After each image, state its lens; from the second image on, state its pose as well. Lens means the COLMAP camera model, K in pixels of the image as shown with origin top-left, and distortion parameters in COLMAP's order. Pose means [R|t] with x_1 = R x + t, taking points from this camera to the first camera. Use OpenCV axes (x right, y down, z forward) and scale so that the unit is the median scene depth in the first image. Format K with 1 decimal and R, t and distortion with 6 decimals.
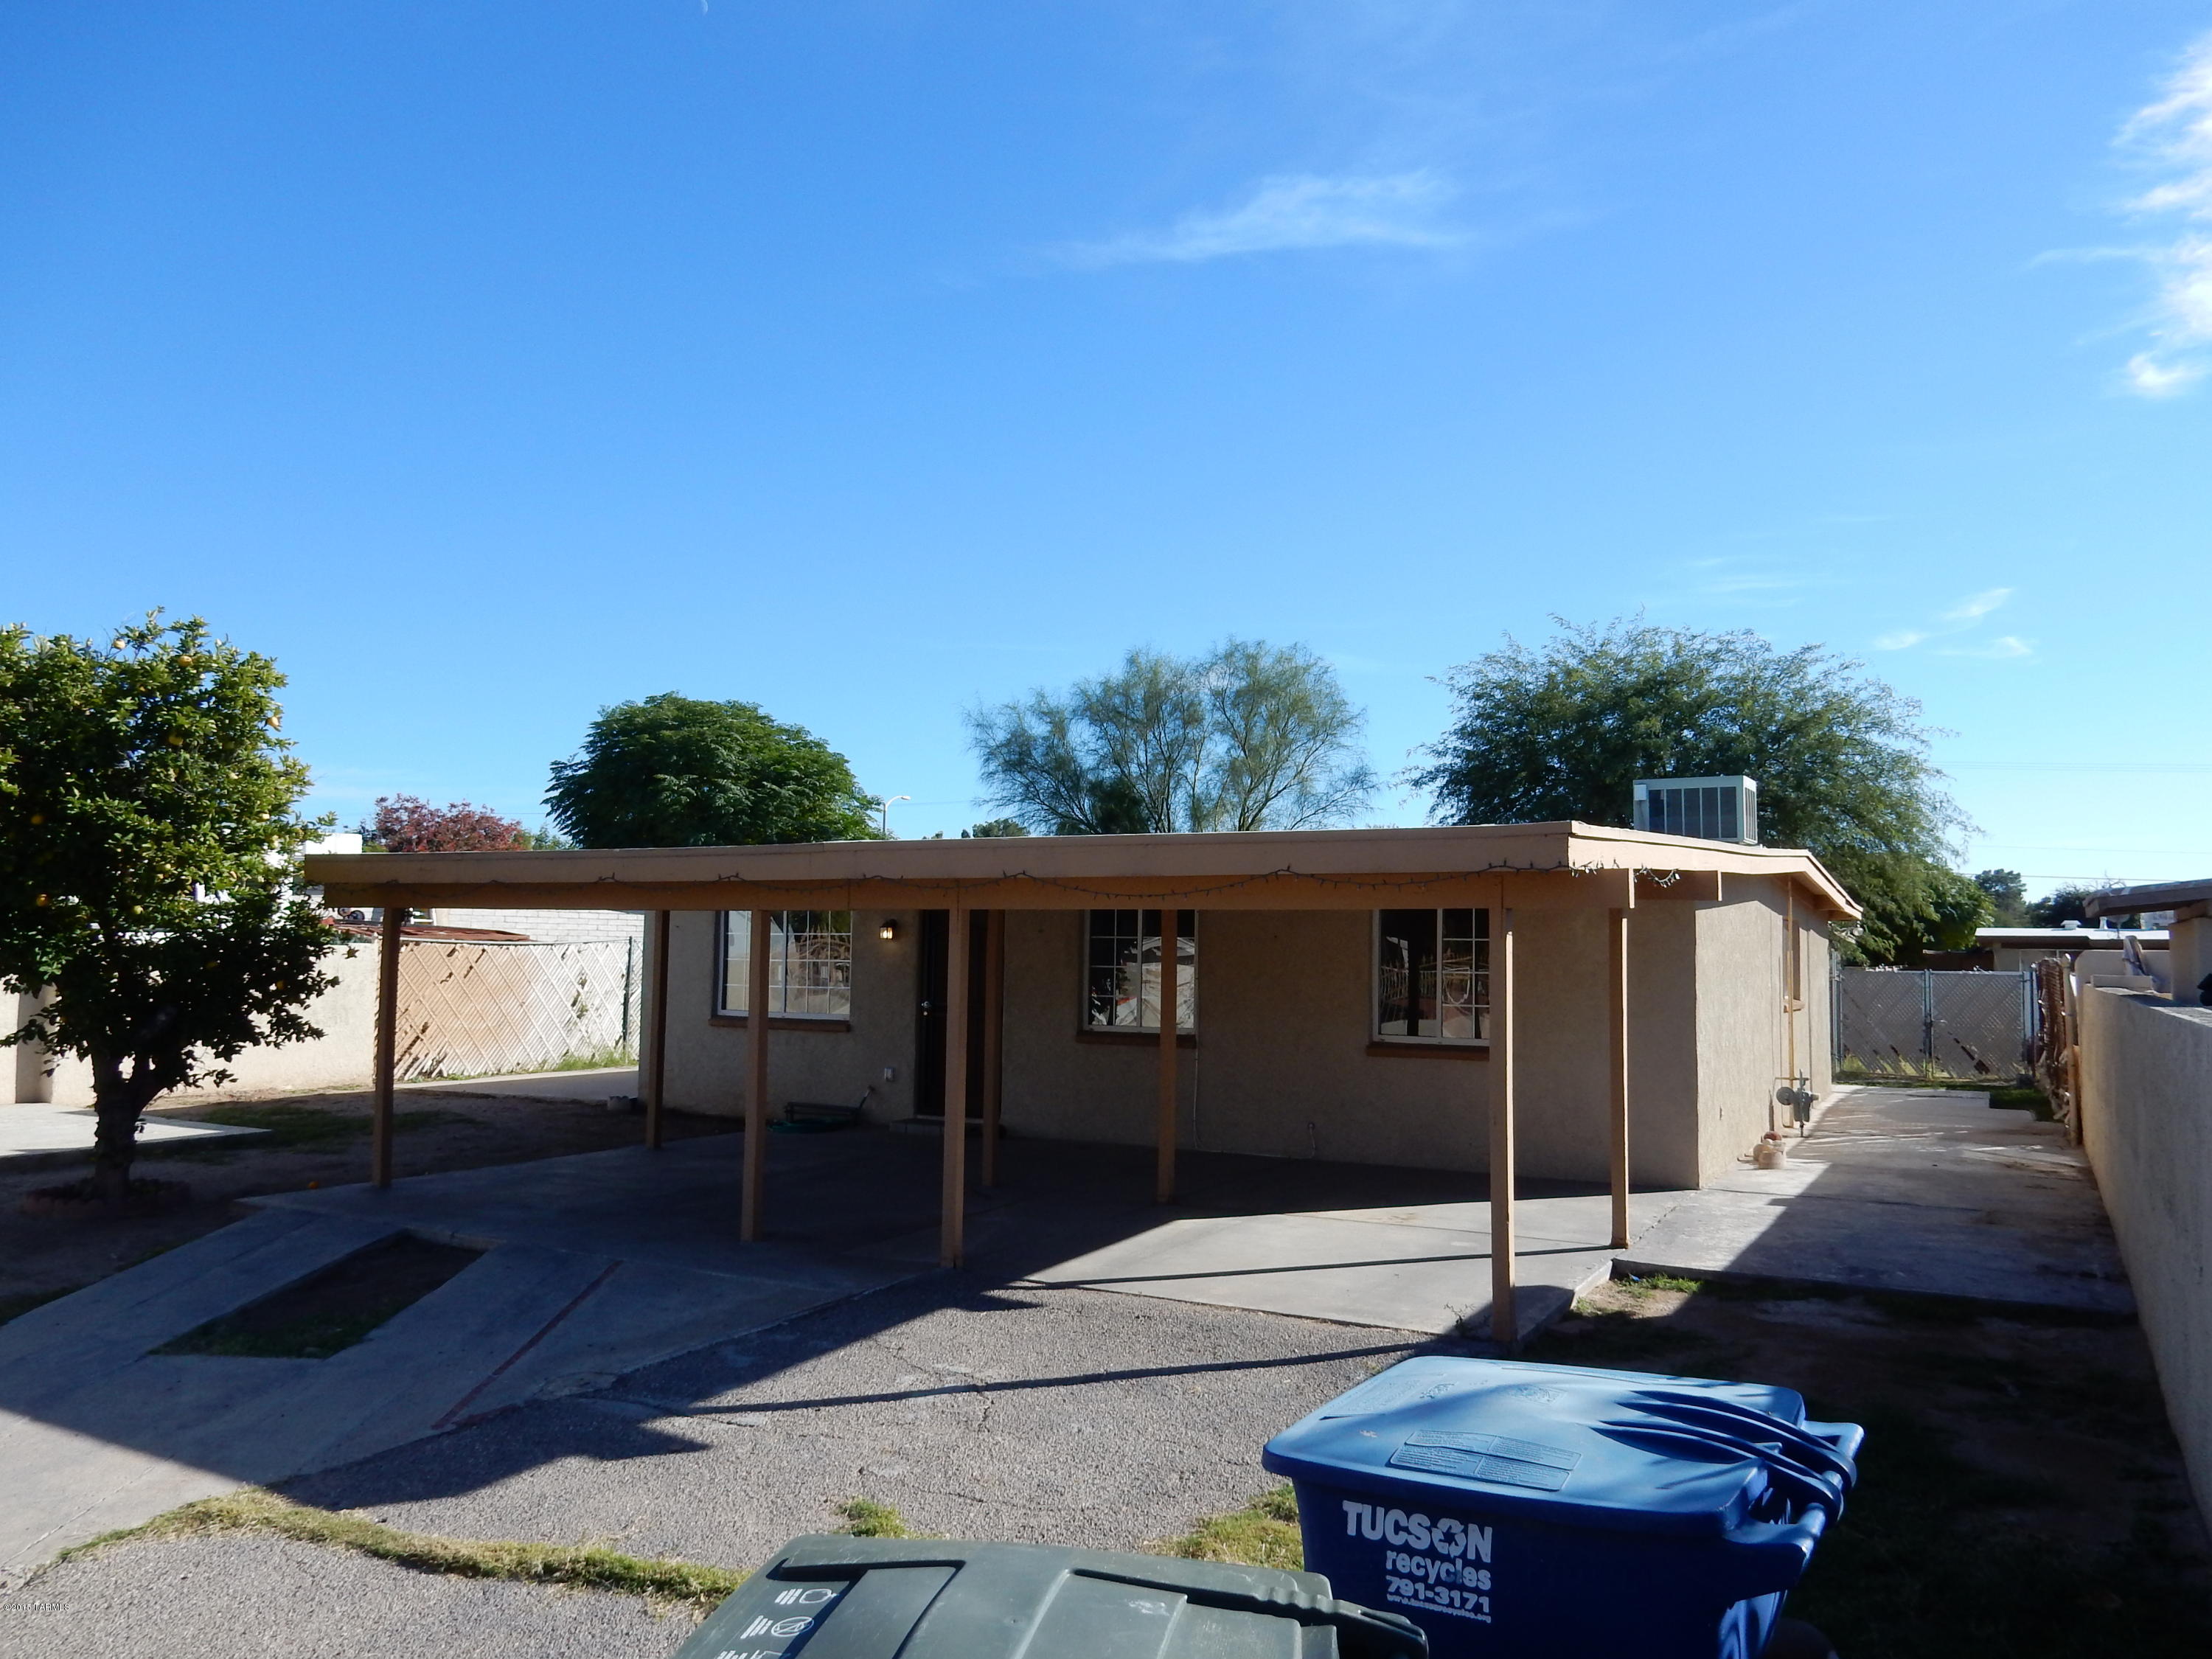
lens RADIAL K [[1616.3, 0, 1100.6], [0, 1616.3, 839.1], [0, 0, 1]] dist [-0.011196, 0.010335]
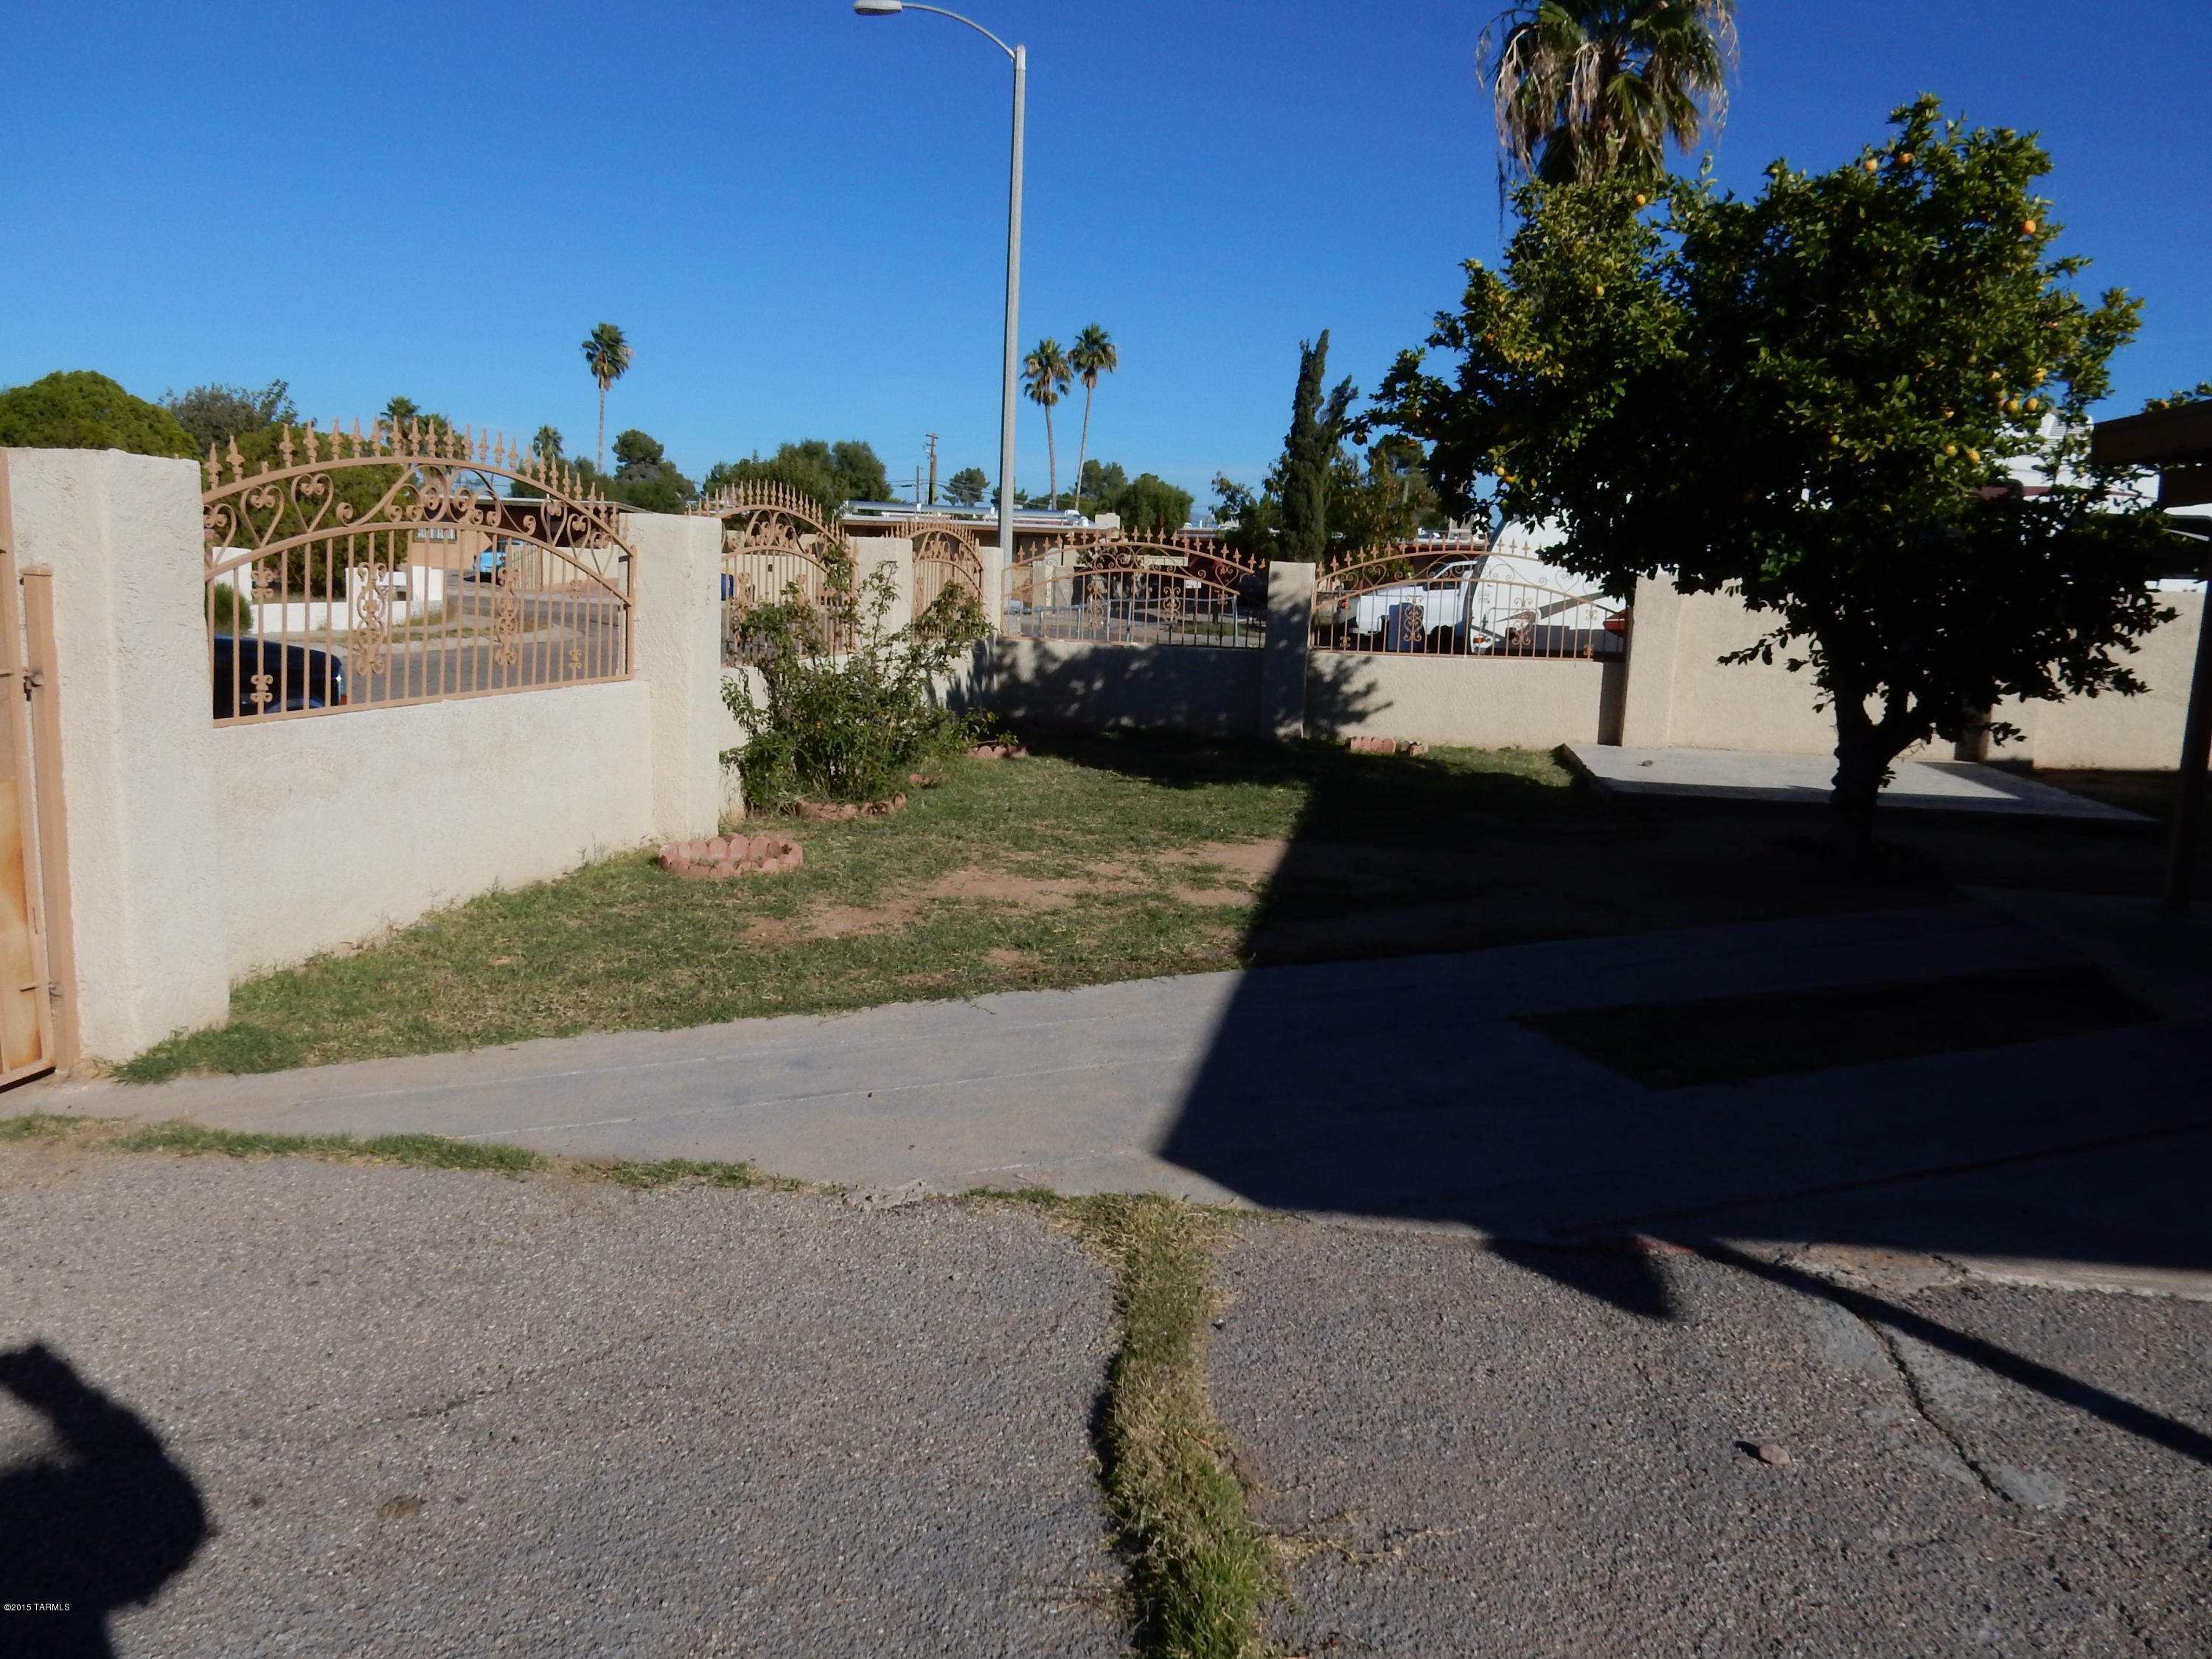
lens RADIAL K [[1616.3, 0, 1100.6], [0, 1616.3, 839.1], [0, 0, 1]] dist [-0.011196, 0.010335]
pose [[0.327728, 0.150526, -0.932704, 0.054179], [0.029242, 0.985137, 0.169263, 0.062682], [0.944319, -0.082746, 0.318455, 0.389824]]
